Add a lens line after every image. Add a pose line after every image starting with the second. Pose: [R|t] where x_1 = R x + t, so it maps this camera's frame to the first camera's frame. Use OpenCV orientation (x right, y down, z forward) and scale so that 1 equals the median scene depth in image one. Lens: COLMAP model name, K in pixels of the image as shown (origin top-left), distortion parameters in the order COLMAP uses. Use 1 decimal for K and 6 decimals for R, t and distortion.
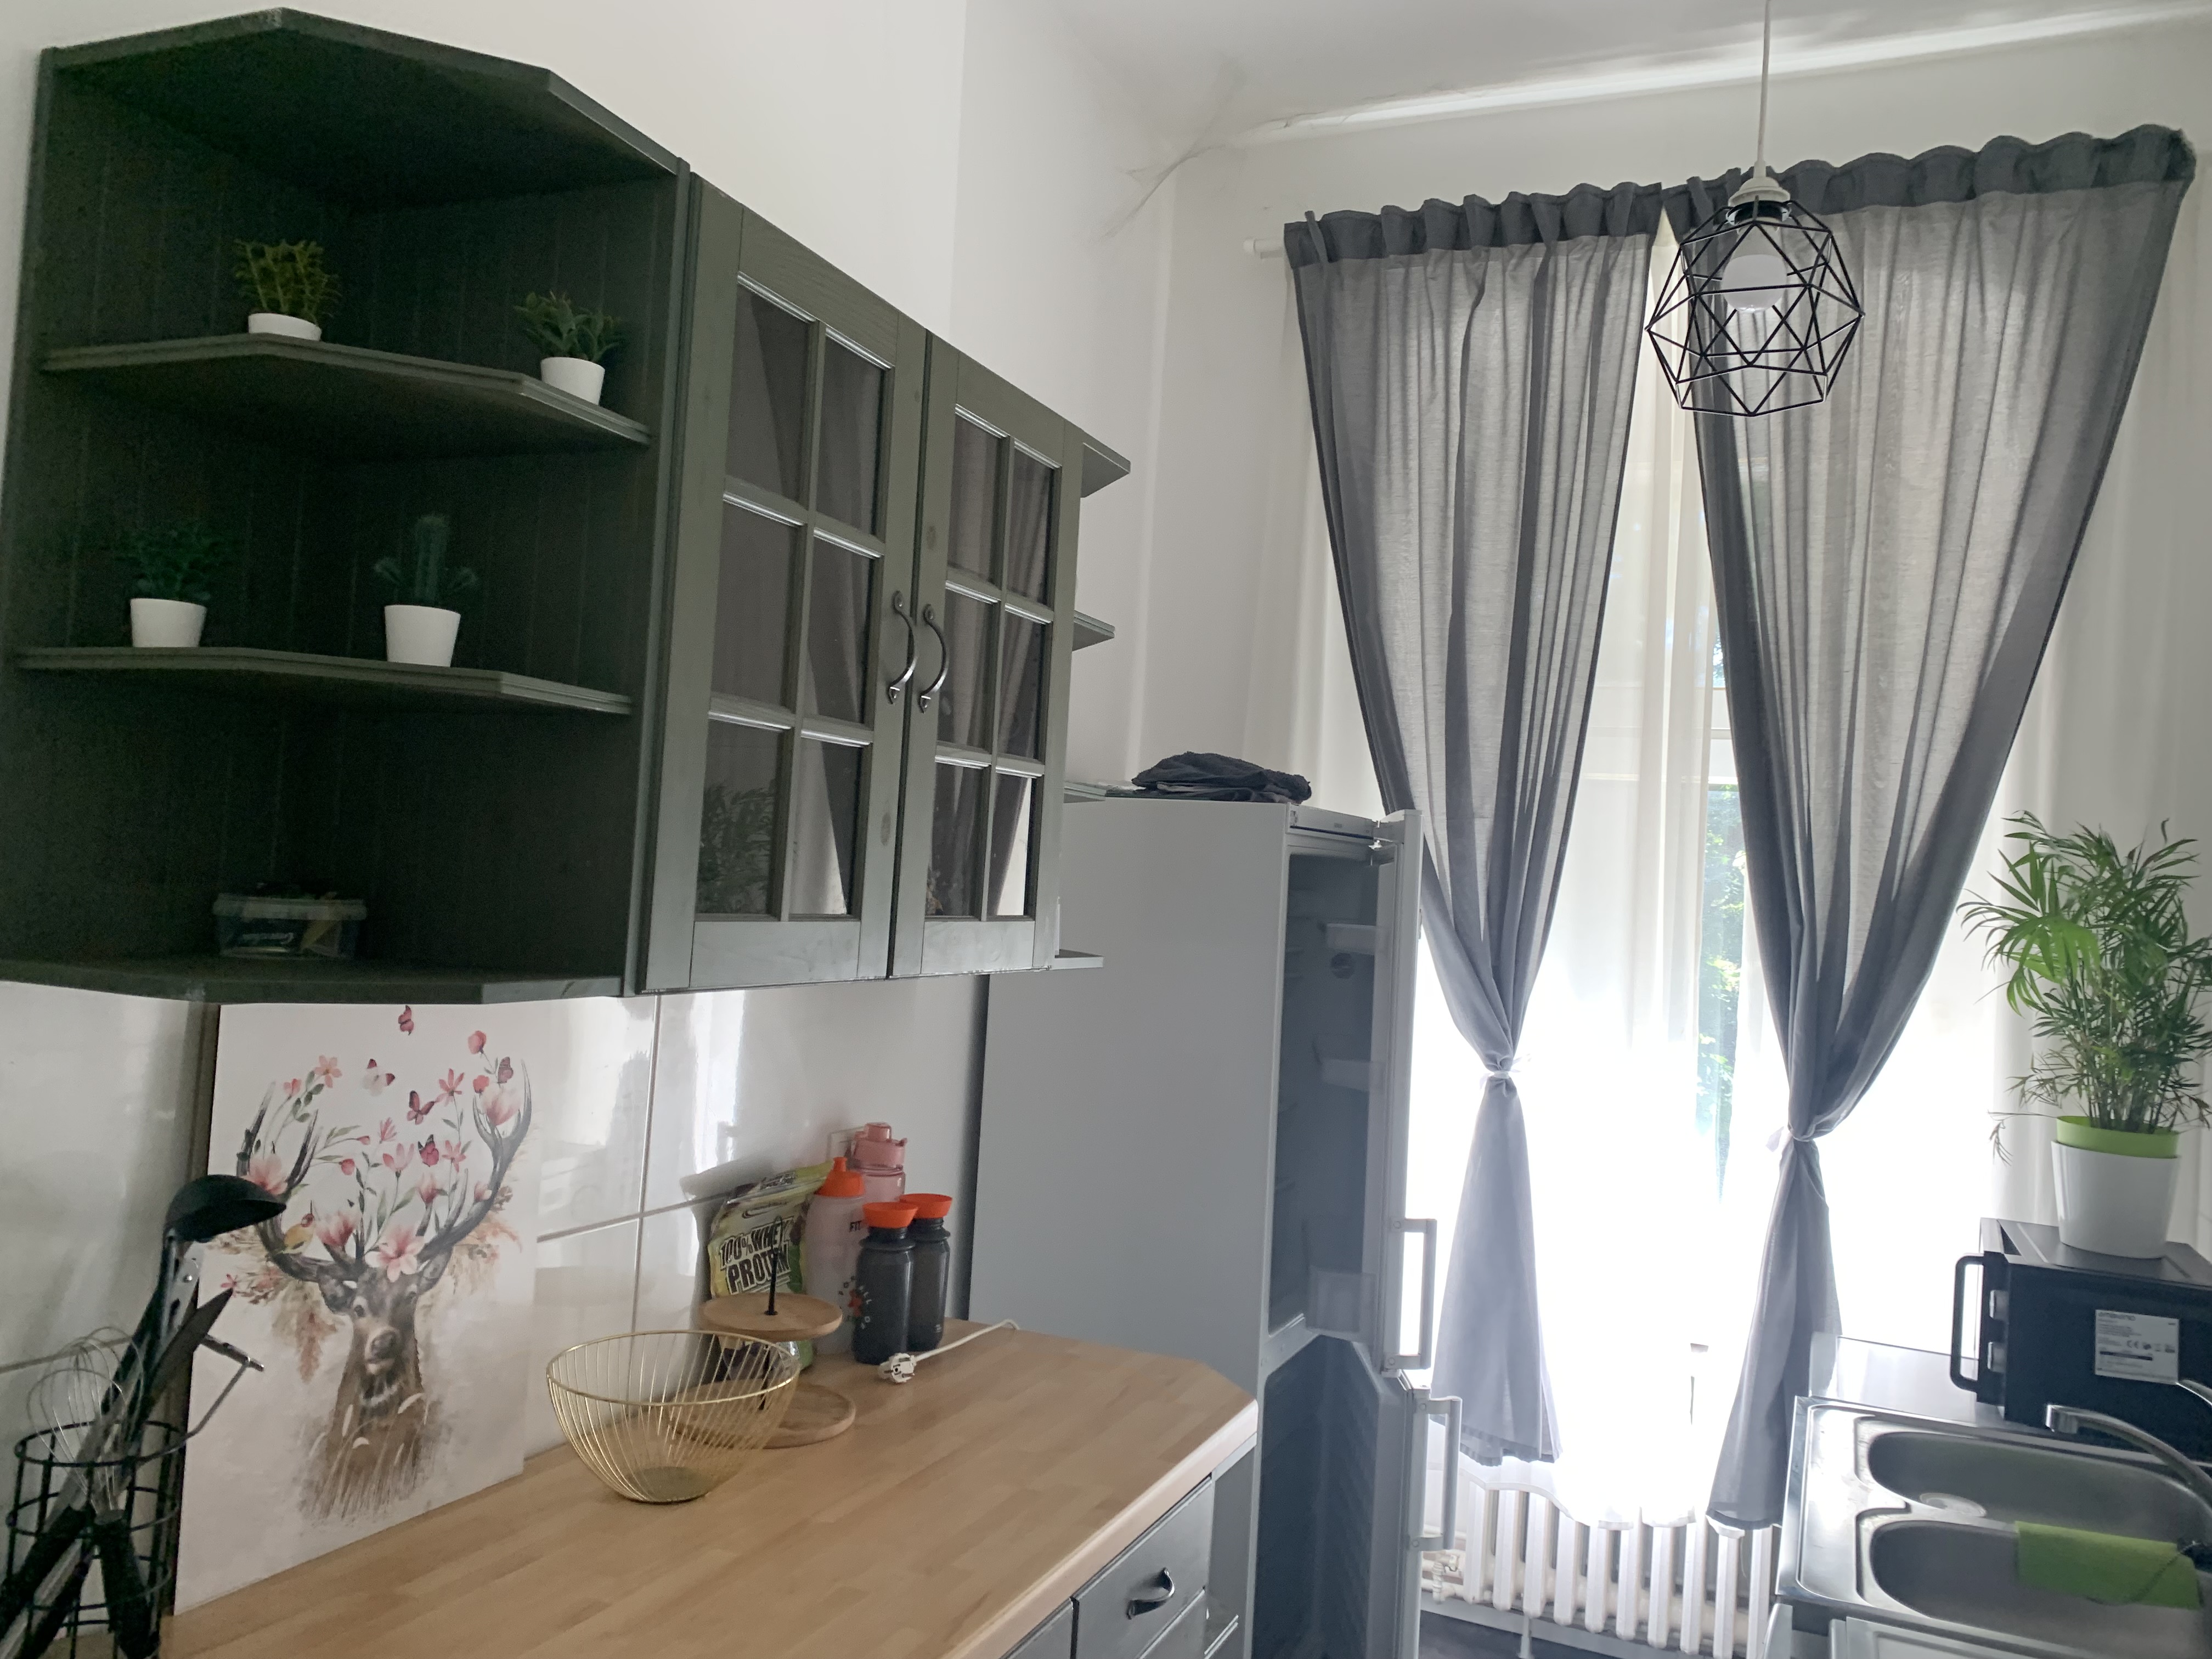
lens RADIAL K [[1657.6, 0, 1130.1], [0, 1657.6, 818.8], [0, 0, 1]] dist [0.035908, -0.039335]
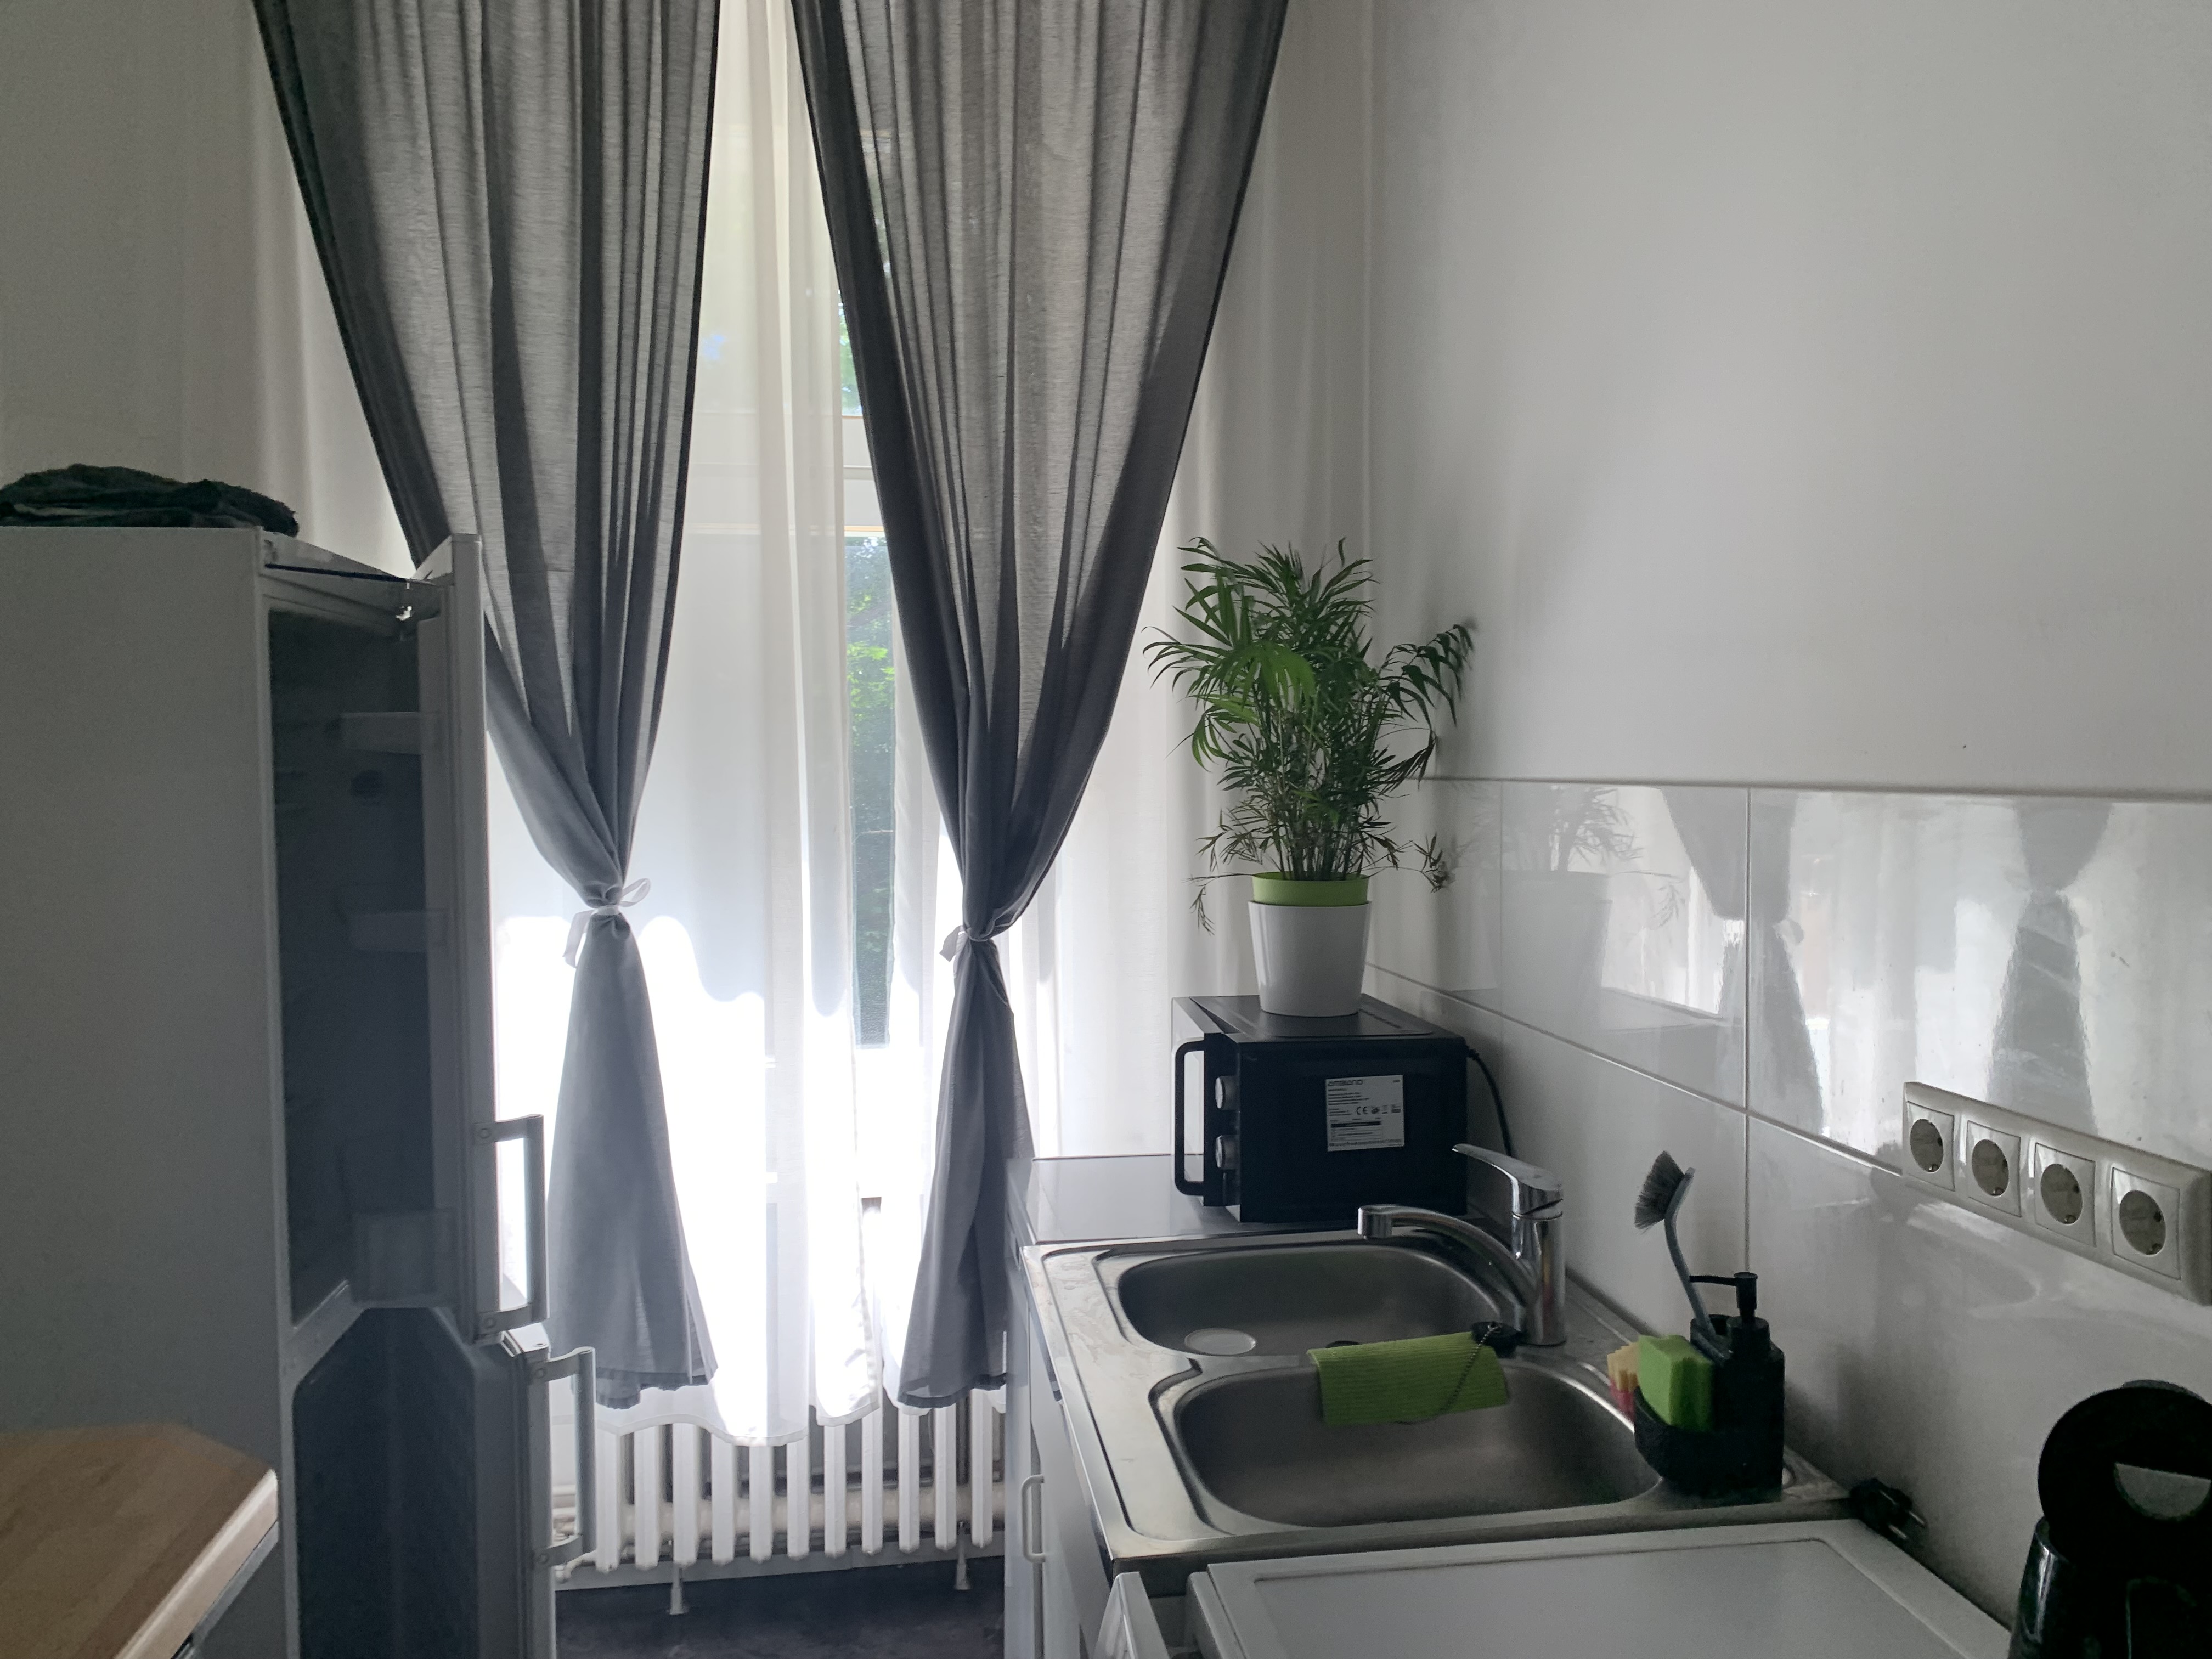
lens RADIAL K [[1657.6, 0, 1126.3], [0, 1657.6, 815.8], [0, 0, 1]] dist [0.035908, -0.039335]
pose [[0.847285, -0.084881, 0.524312, 0.032928], [0.041182, 0.994675, 0.094478, 0.056269], [-0.529539, -0.058458, 0.846269, 0.268604]]
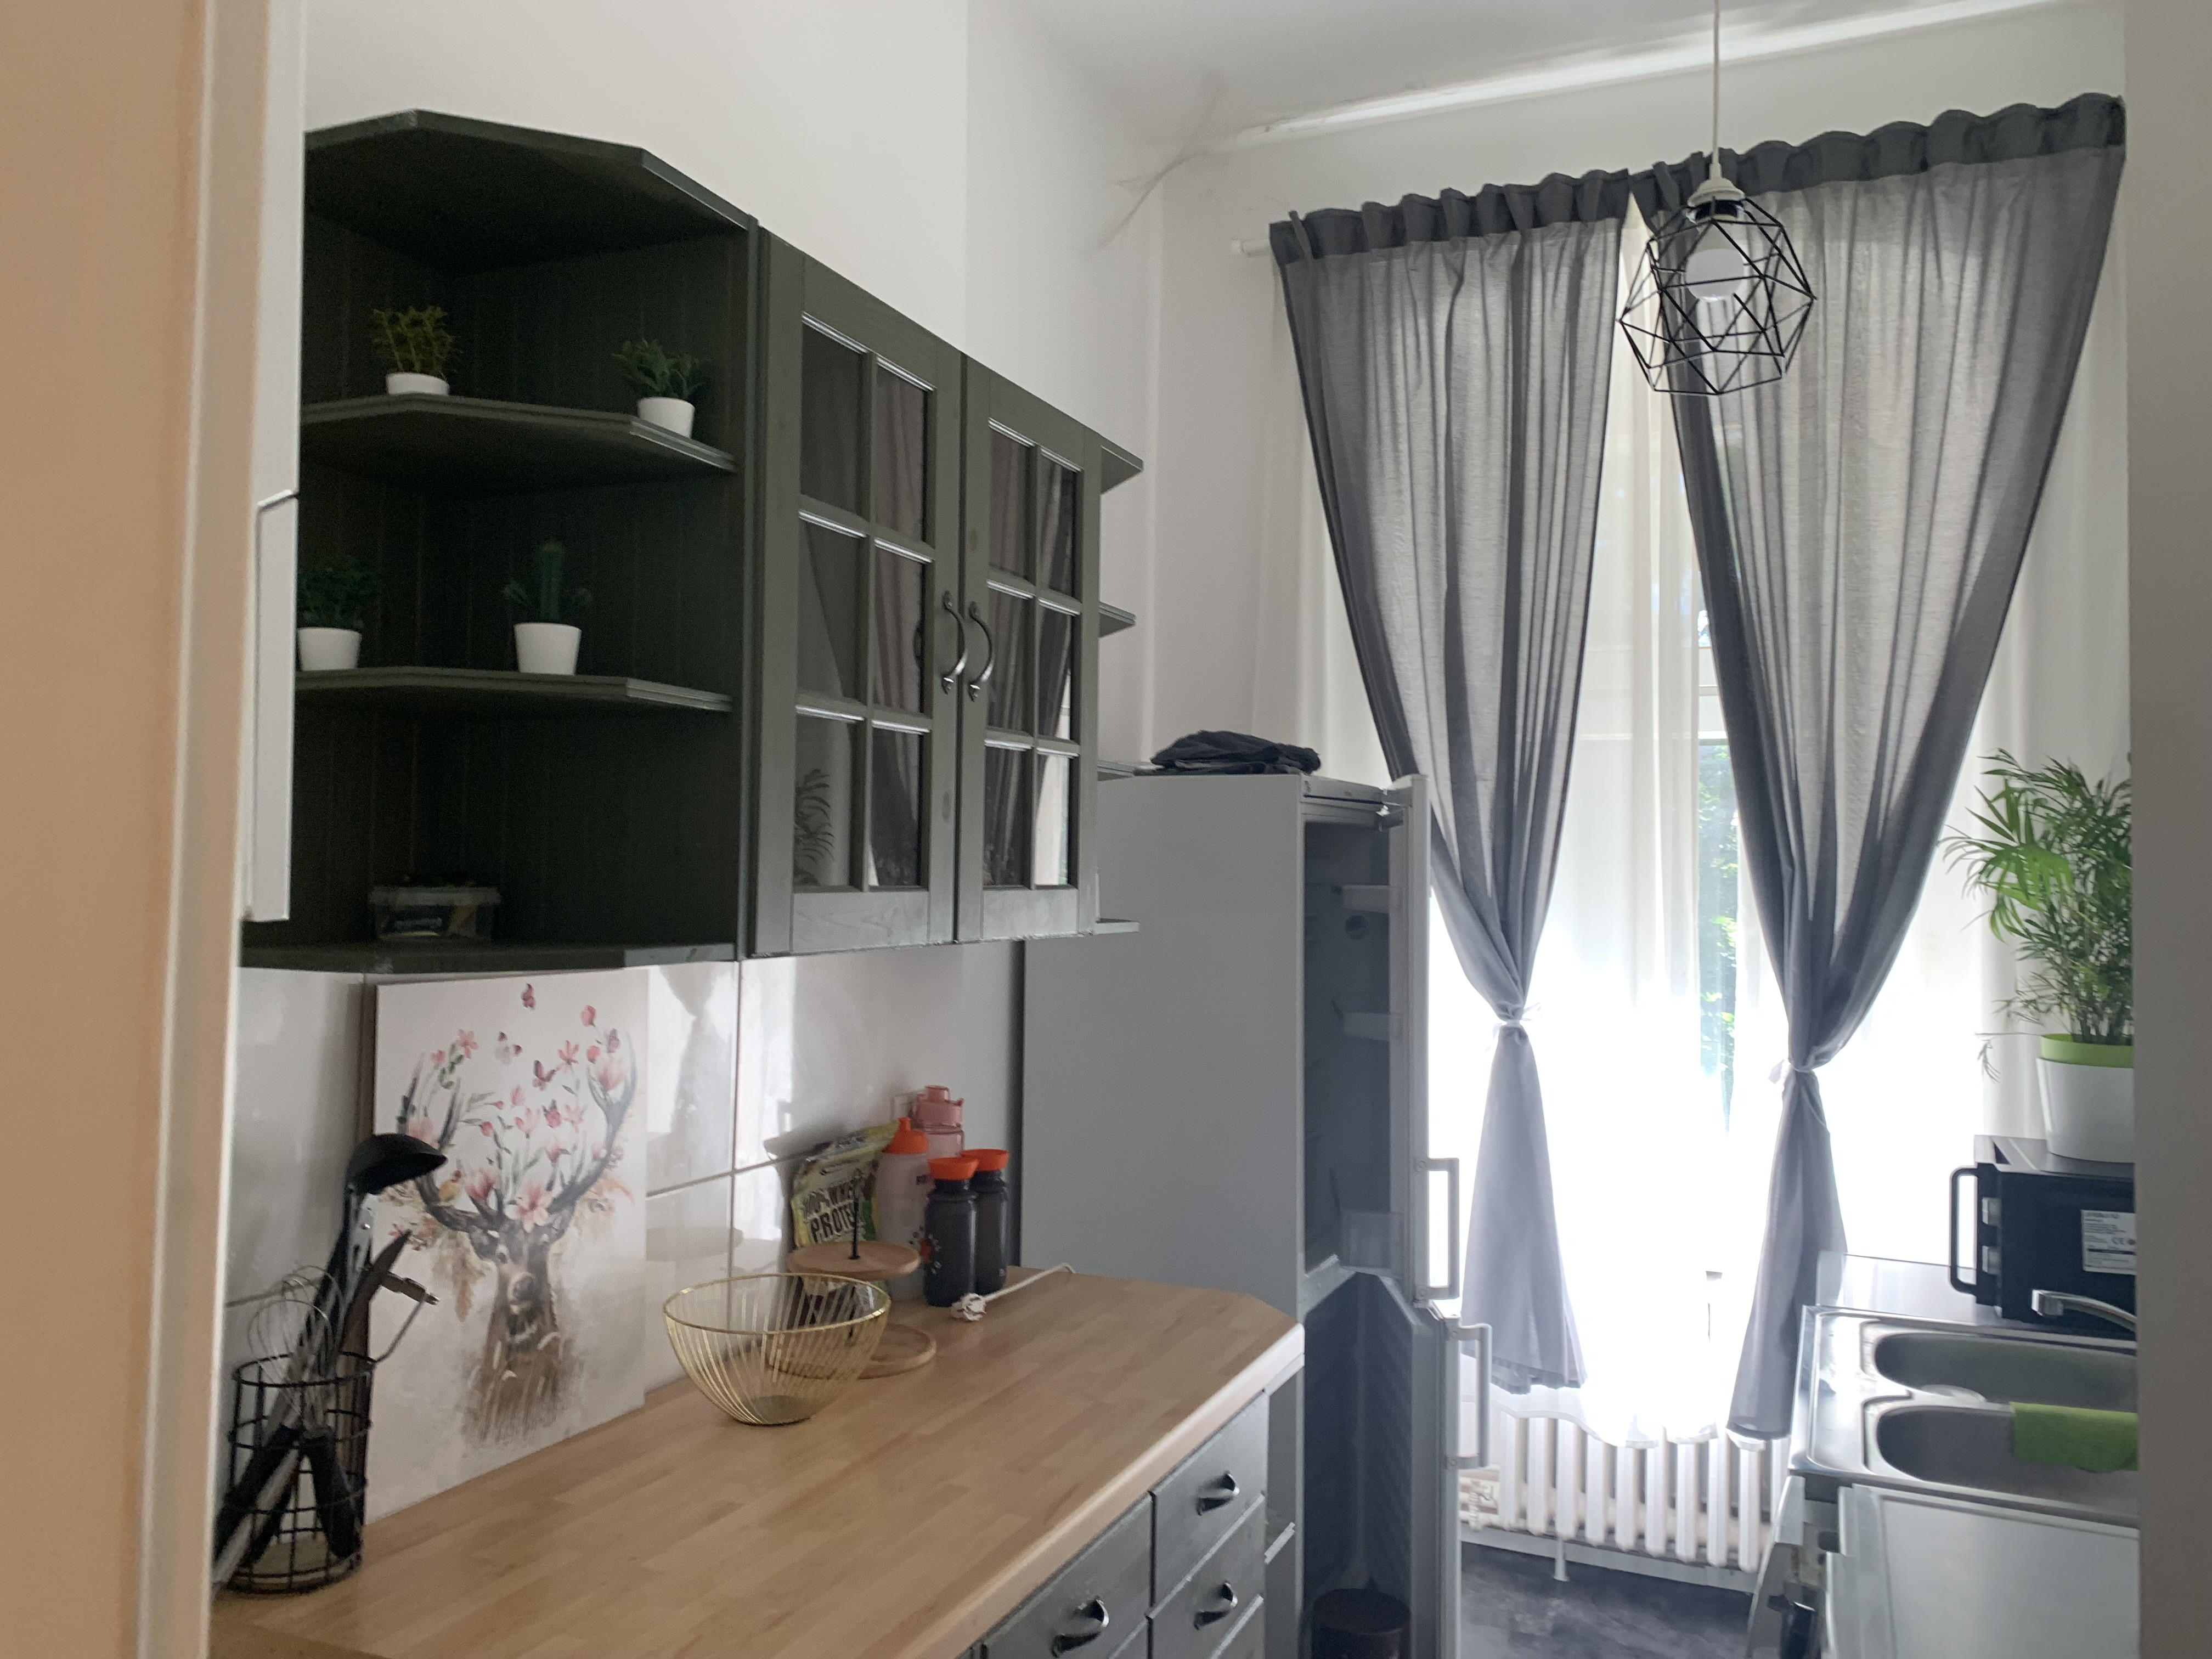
lens RADIAL K [[1657.6, 0, 1106.2], [0, 1657.6, 814.2], [0, 0, 1]] dist [0.035908, -0.039335]
pose [[0.998903, -0.045276, -0.011974, -0.017800], [0.045316, 0.998968, 0.003051, 0.007616], [0.011824, -0.003590, 0.999924, -0.062730]]
